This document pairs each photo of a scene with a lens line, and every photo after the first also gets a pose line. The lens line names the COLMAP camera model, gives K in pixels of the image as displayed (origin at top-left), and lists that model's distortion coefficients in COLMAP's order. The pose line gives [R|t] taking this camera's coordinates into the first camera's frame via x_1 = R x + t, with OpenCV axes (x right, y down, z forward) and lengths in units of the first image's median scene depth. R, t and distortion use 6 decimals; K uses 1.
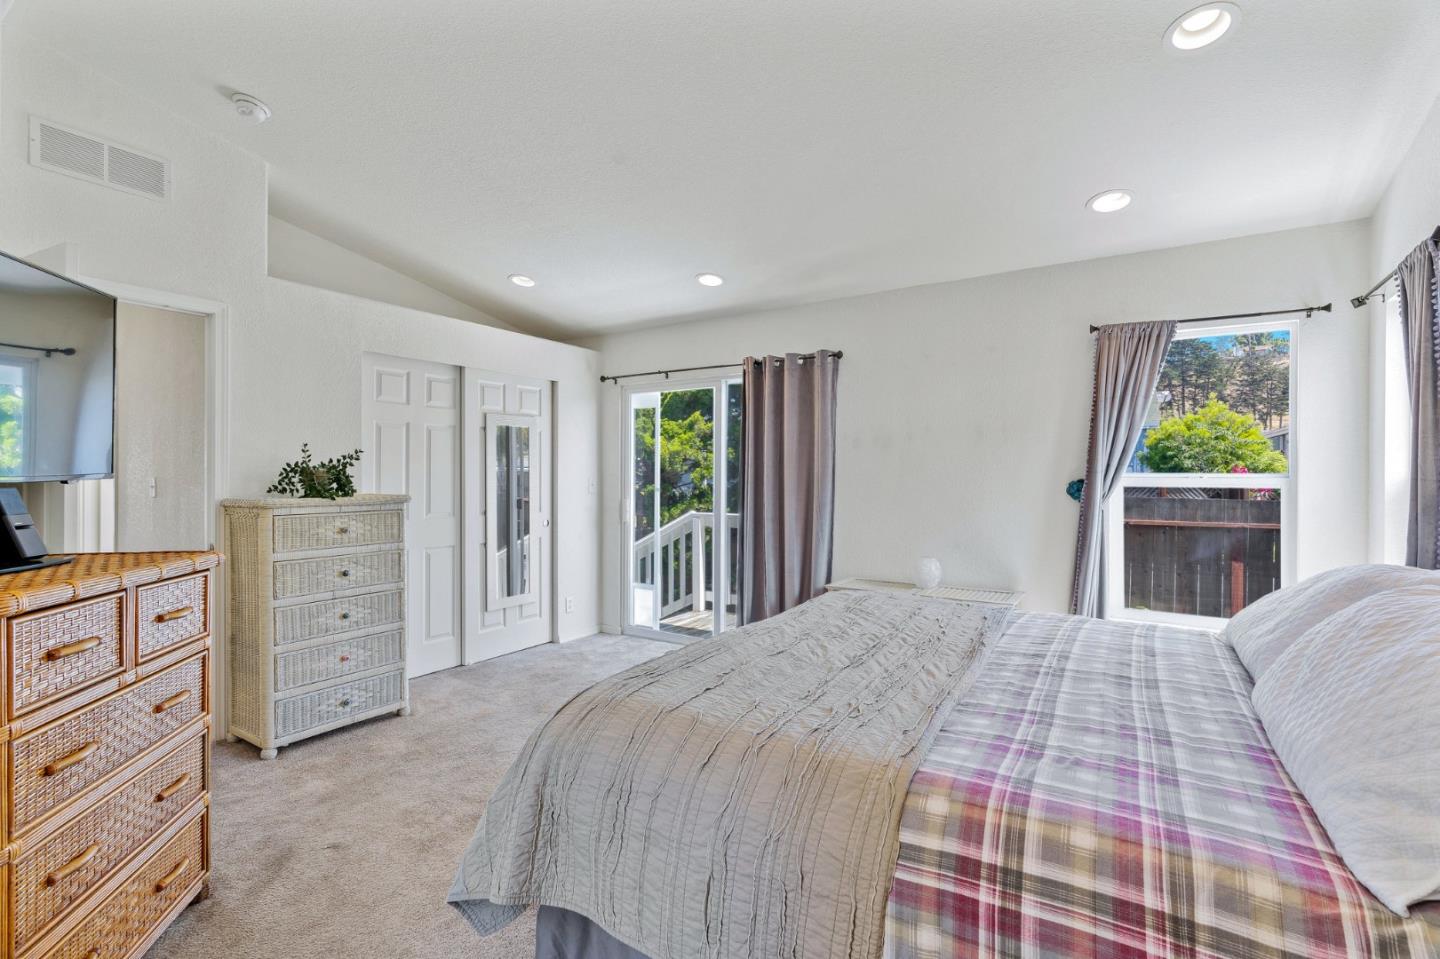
lens RADIAL K [[659.5, 0, 720.0], [0, 659.5, 477.1], [0, 0, 1]] dist [-0.001995, 0.001065]
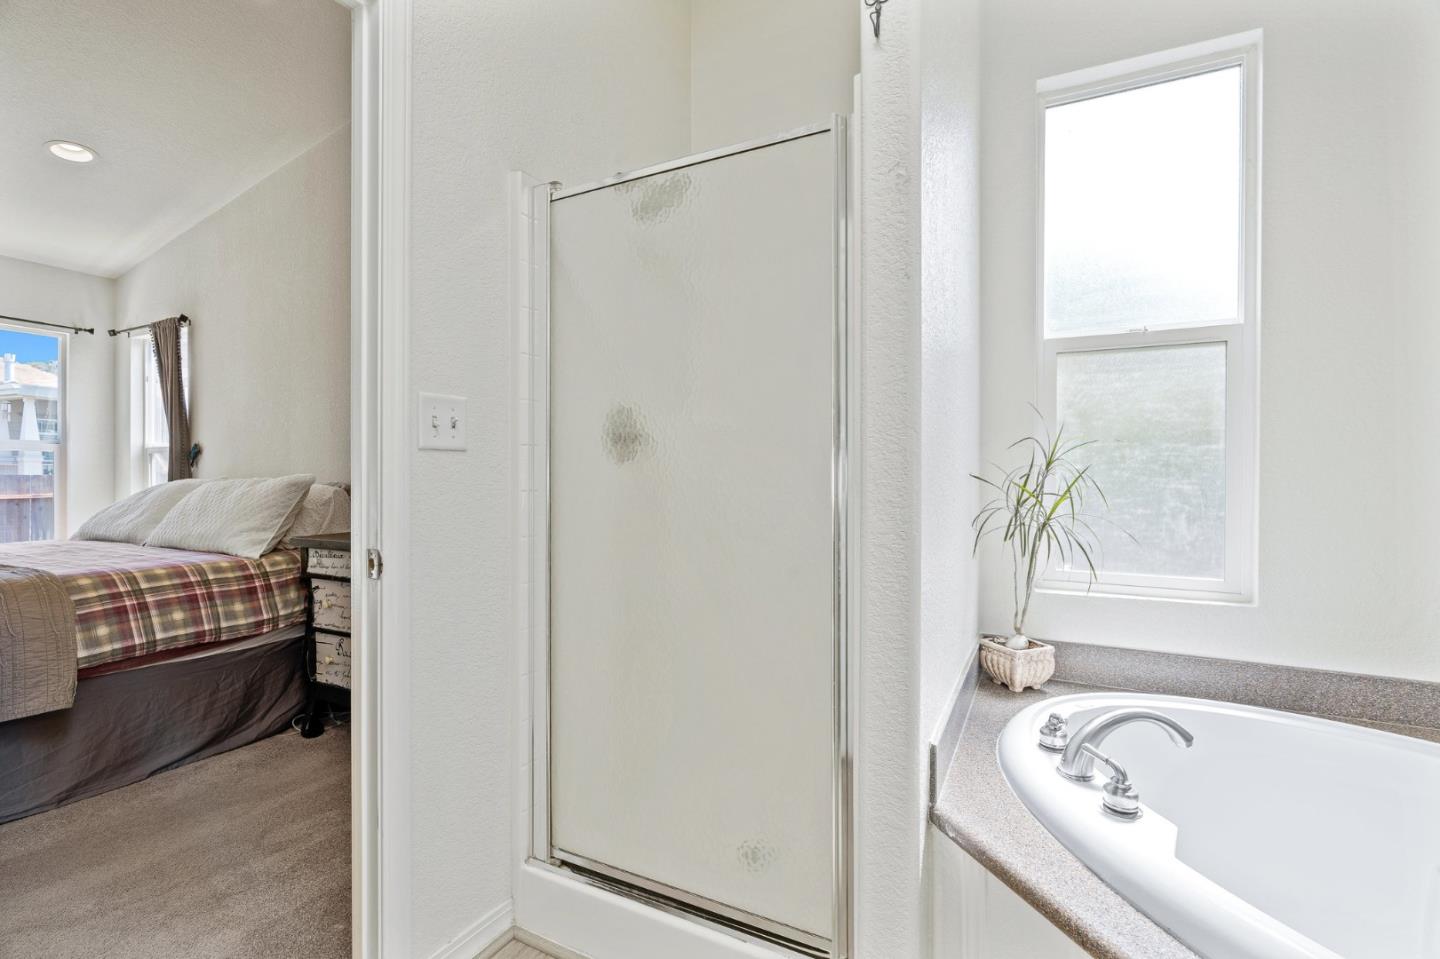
lens RADIAL K [[659.5, 0, 720.0], [0, 659.5, 477.1], [0, 0, 1]] dist [-0.001995, 0.001065]
pose [[-0.090494, -0.013047, 0.995812, -2.084646], [-0.003245, 0.999913, 0.012806, 0.154333], [-0.995892, -0.002073, -0.090529, -0.865348]]
